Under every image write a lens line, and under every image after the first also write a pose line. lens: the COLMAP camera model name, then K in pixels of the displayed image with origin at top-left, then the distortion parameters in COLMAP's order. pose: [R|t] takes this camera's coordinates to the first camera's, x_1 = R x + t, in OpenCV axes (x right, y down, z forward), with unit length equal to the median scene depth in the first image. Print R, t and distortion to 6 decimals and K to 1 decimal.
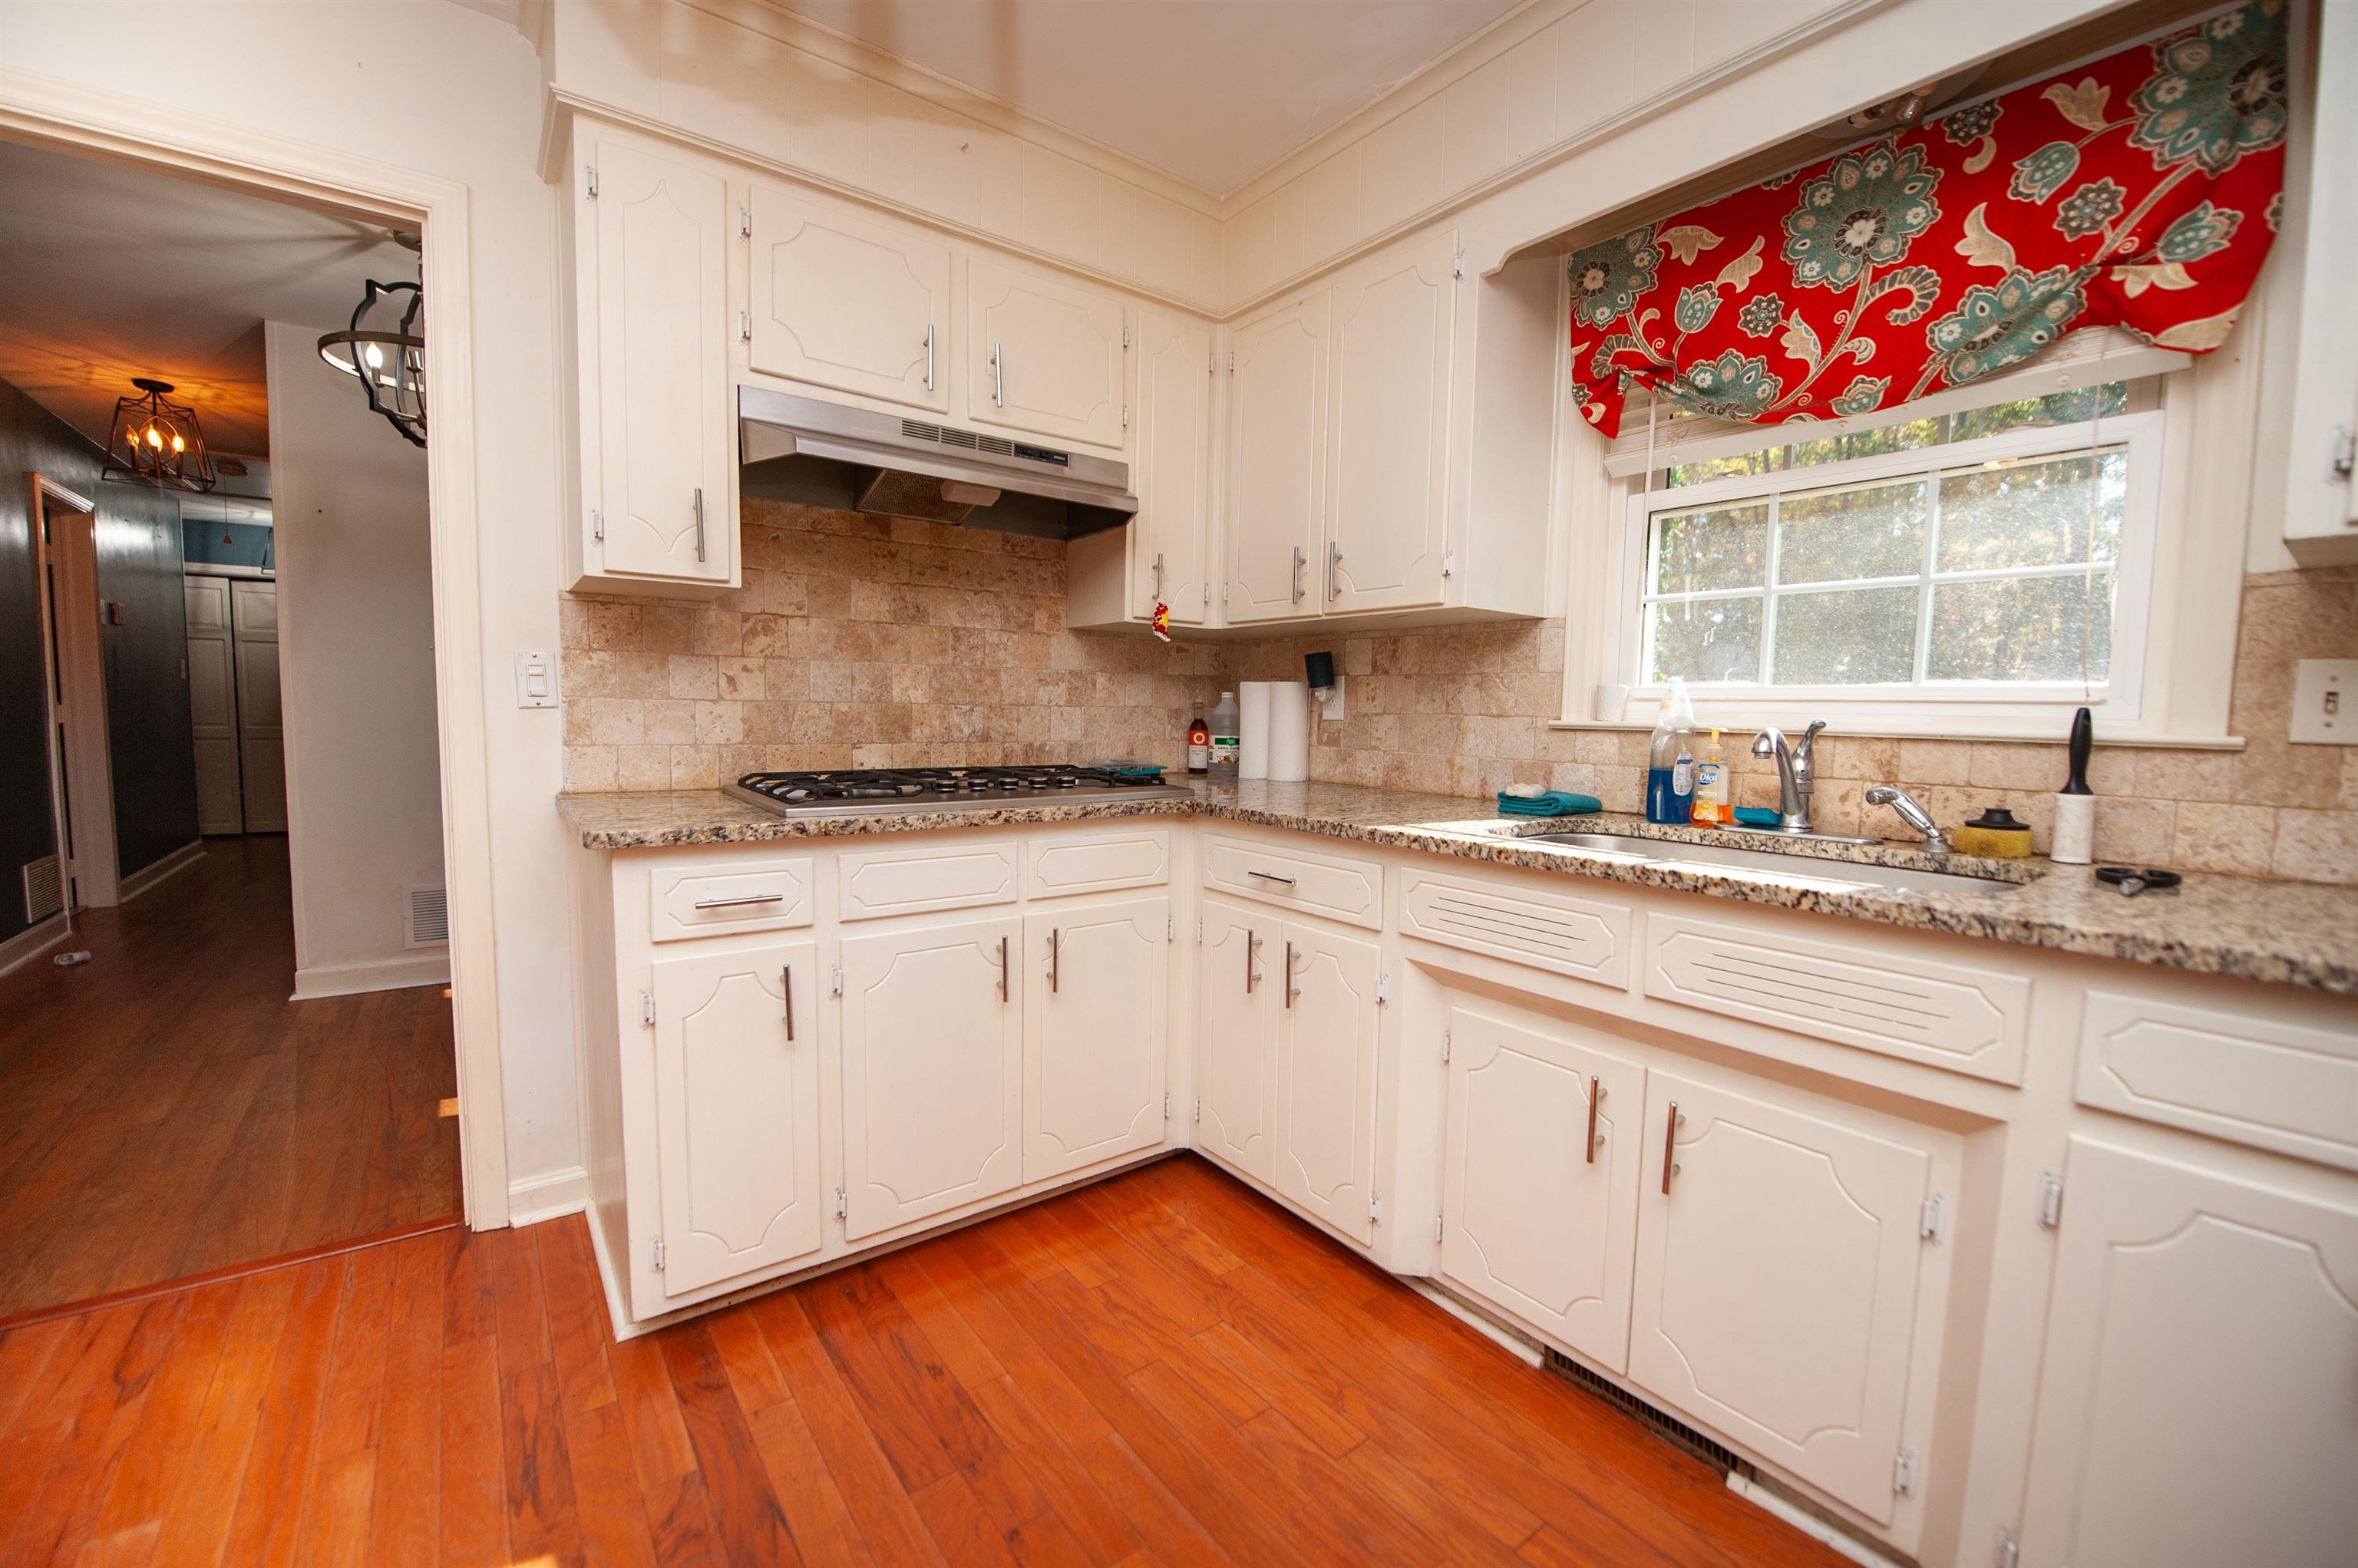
lens RADIAL K [[951.7, 0, 1185.8], [0, 951.7, 787.1], [0, 0, 1]] dist [-0.012630, -0.004712]
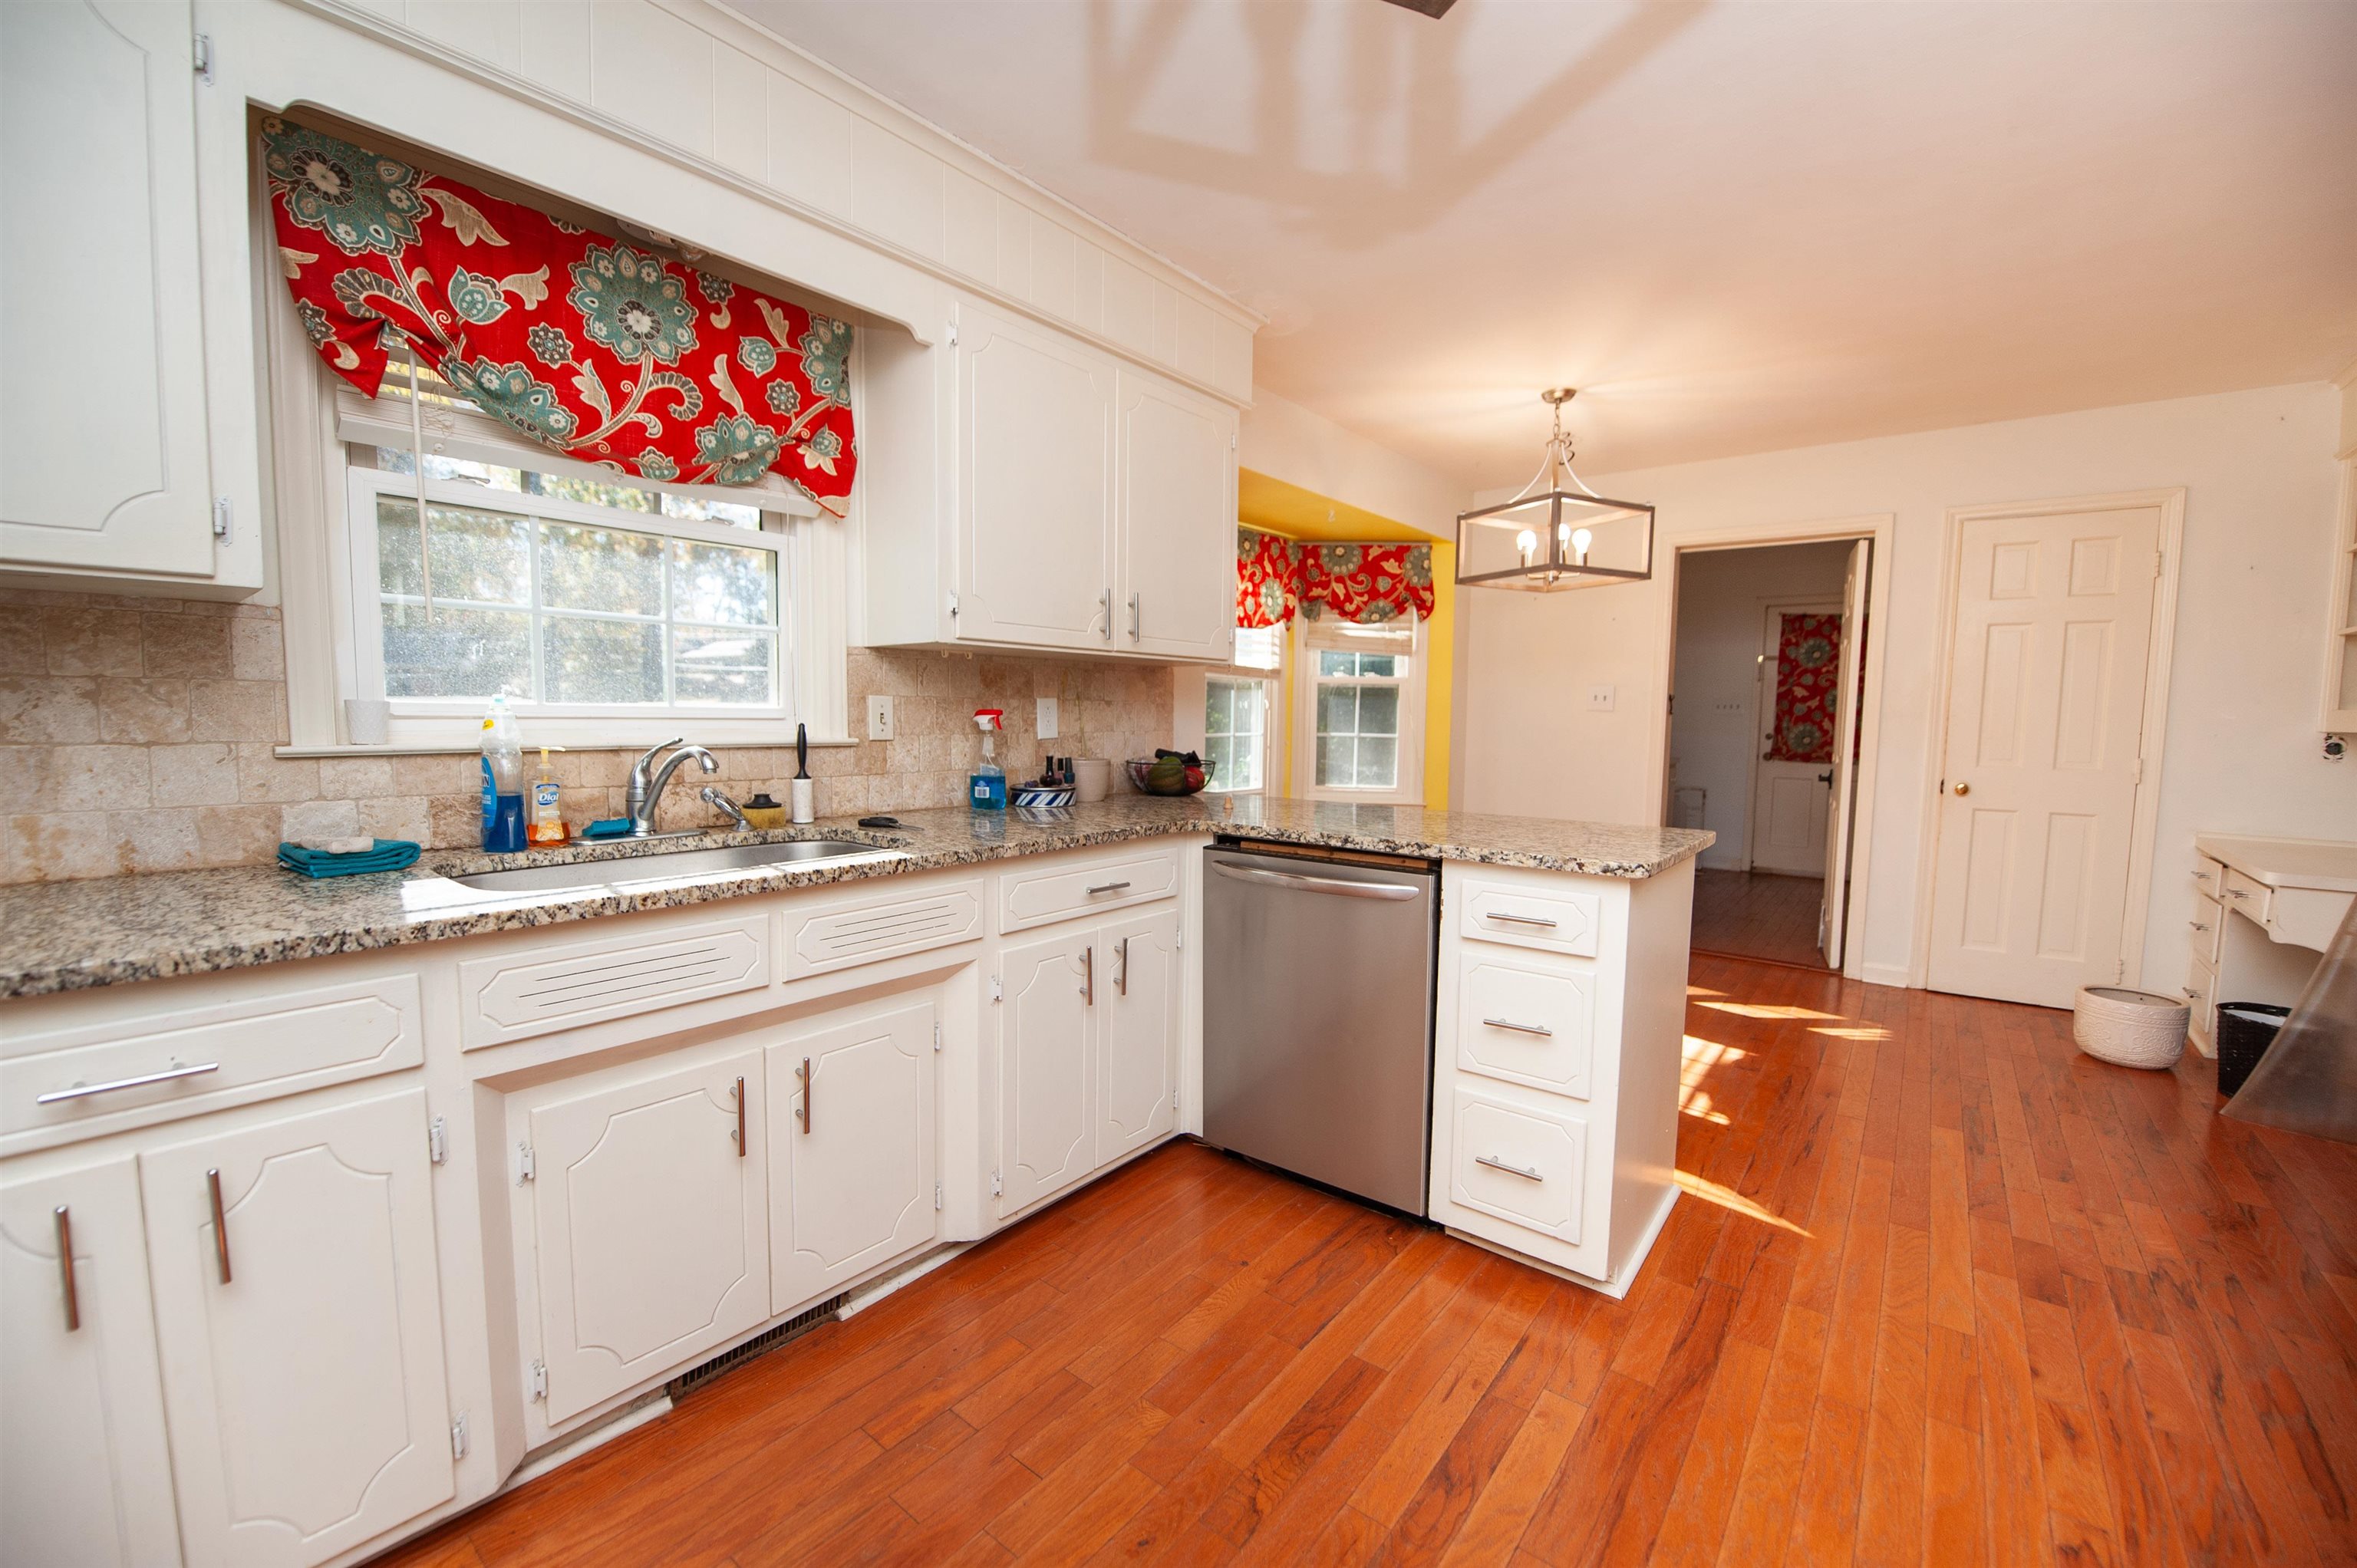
lens RADIAL K [[935.1, 0, 1191.6], [0, 935.1, 785.4], [0, 0, 1]] dist [-0.012384, -0.004461]
pose [[-0.237955, -0.098324, 0.966287, -0.557632], [0.059120, 0.991552, 0.115454, -0.096351], [-0.969475, 0.084599, -0.230132, 0.575771]]
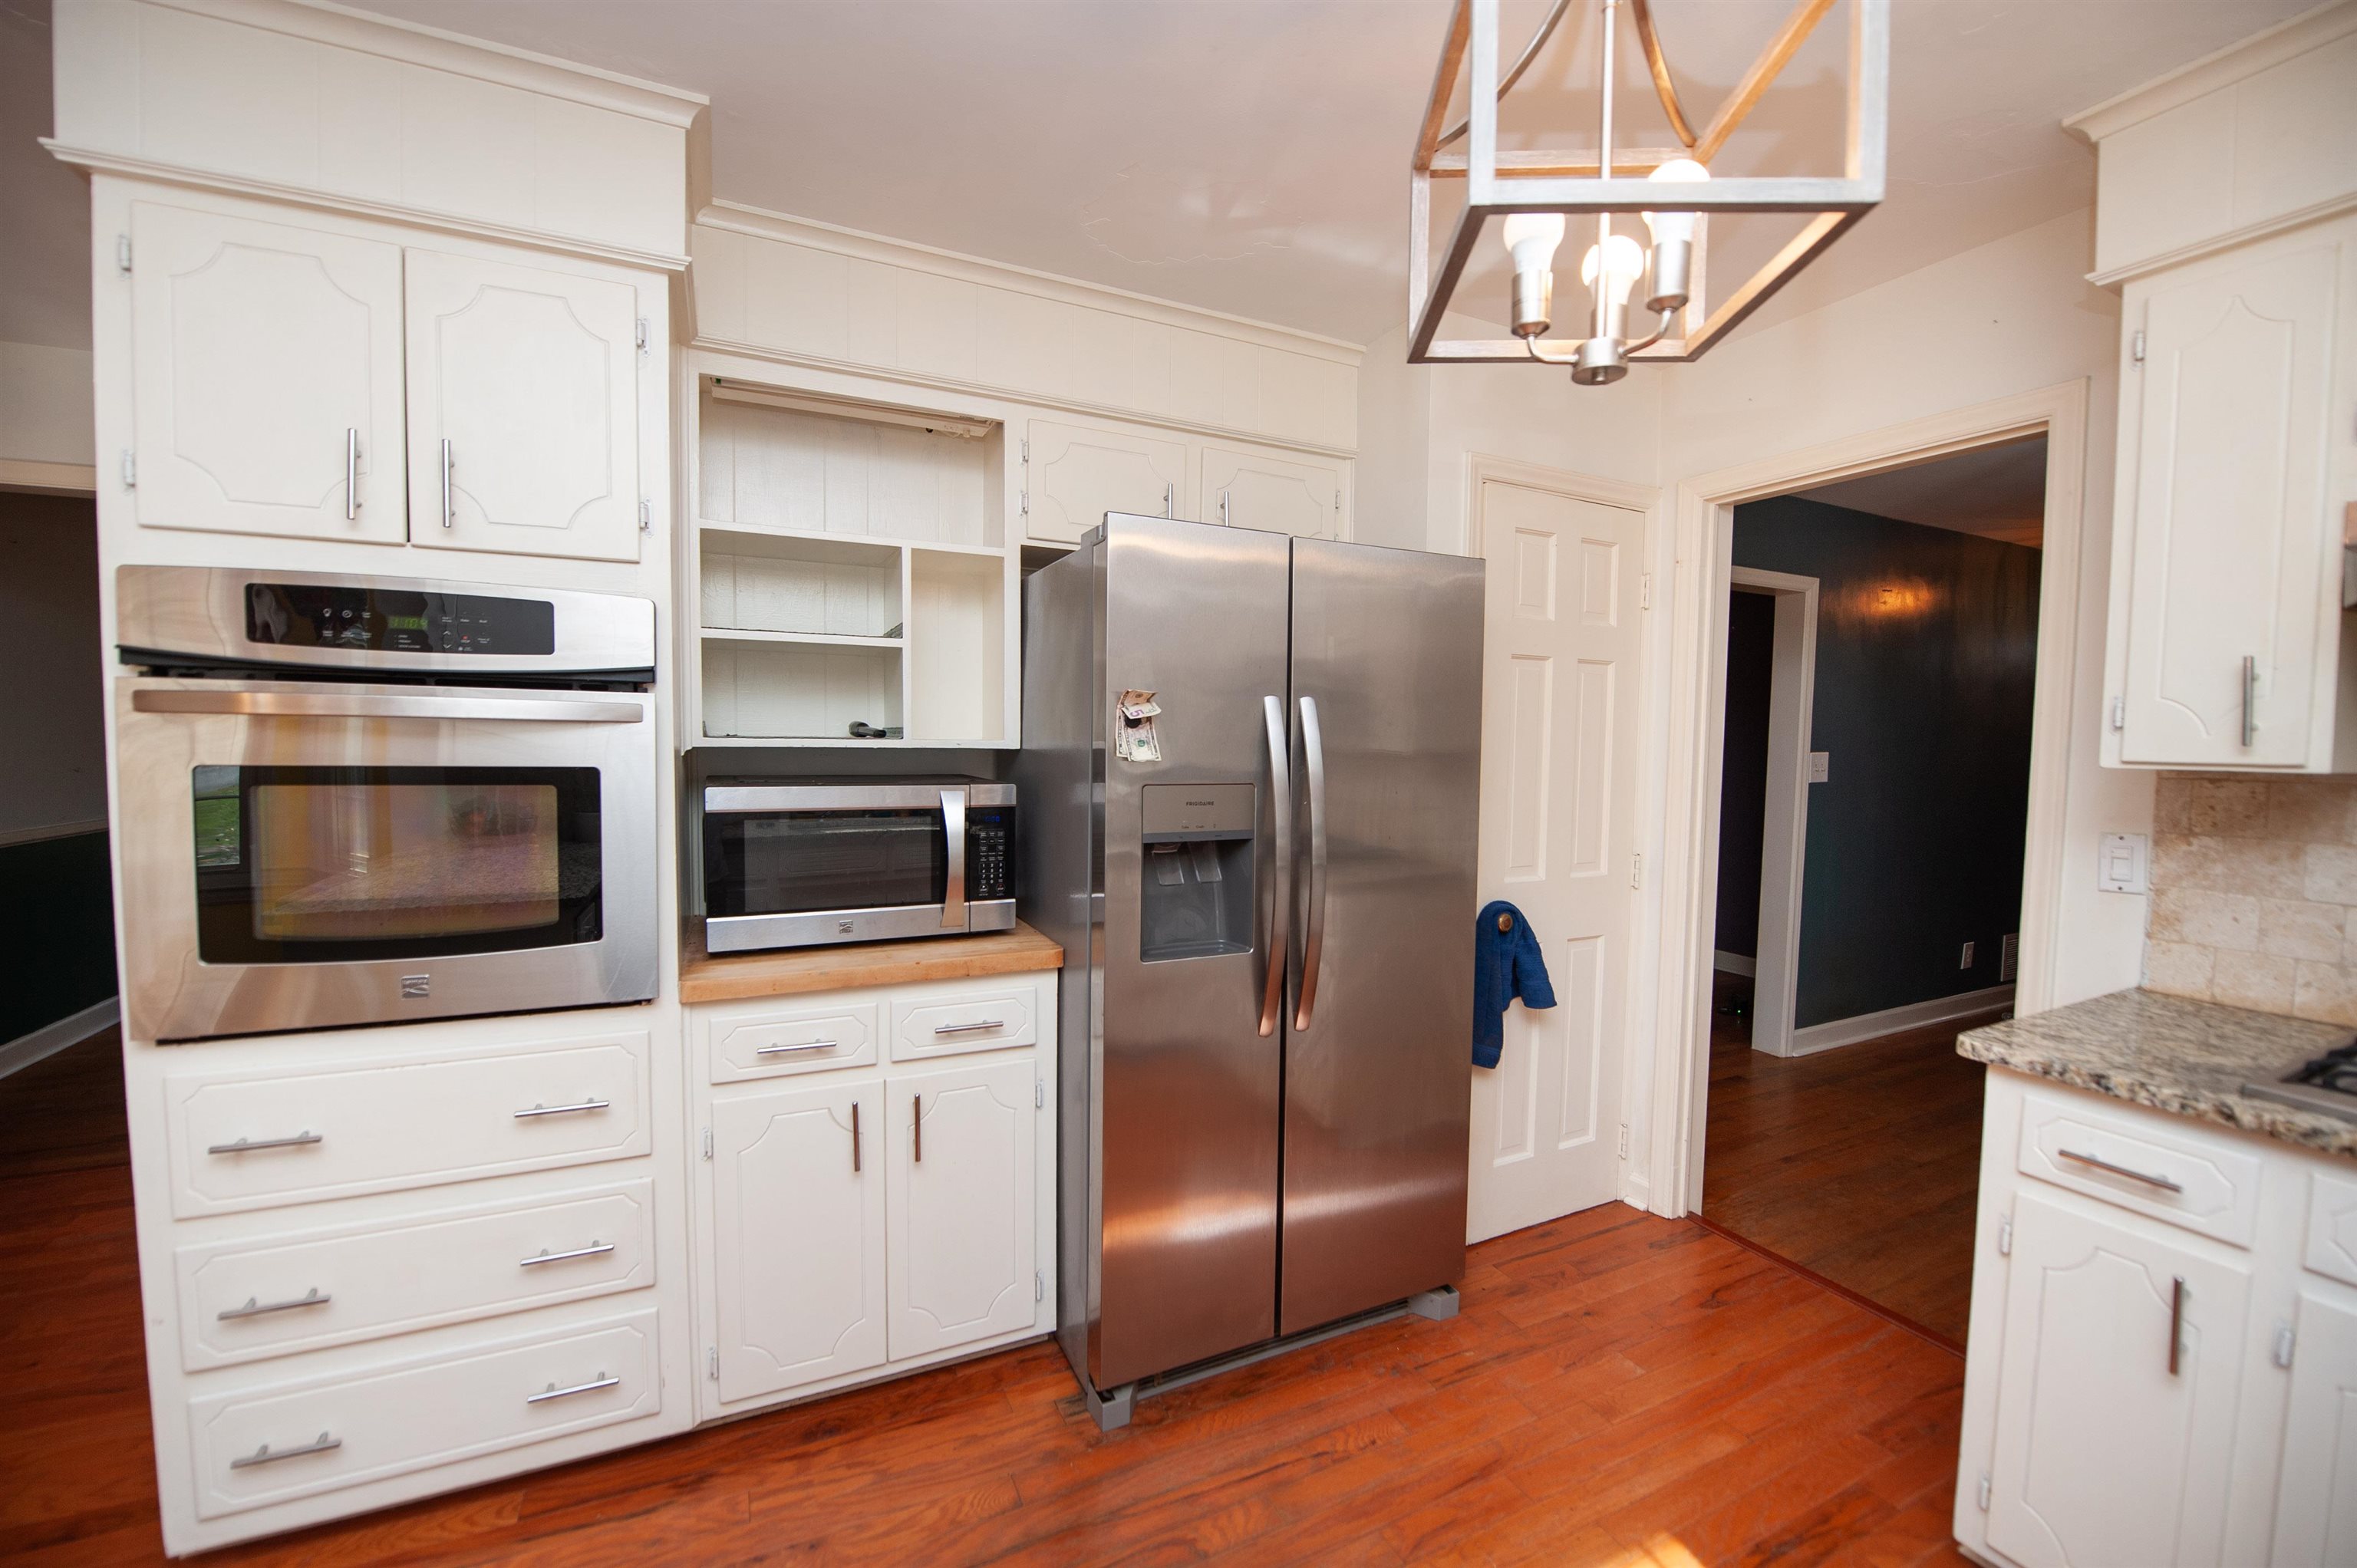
lens RADIAL K [[951.3, 0, 1185.3], [0, 951.3, 787.1], [0, 0, 1]] dist [-0.012630, -0.004712]
pose [[-0.203304, 0.031168, -0.978619, 0.437996], [-0.094085, 0.994246, 0.051212, -0.160655], [0.974585, 0.102485, -0.199202, 0.294814]]
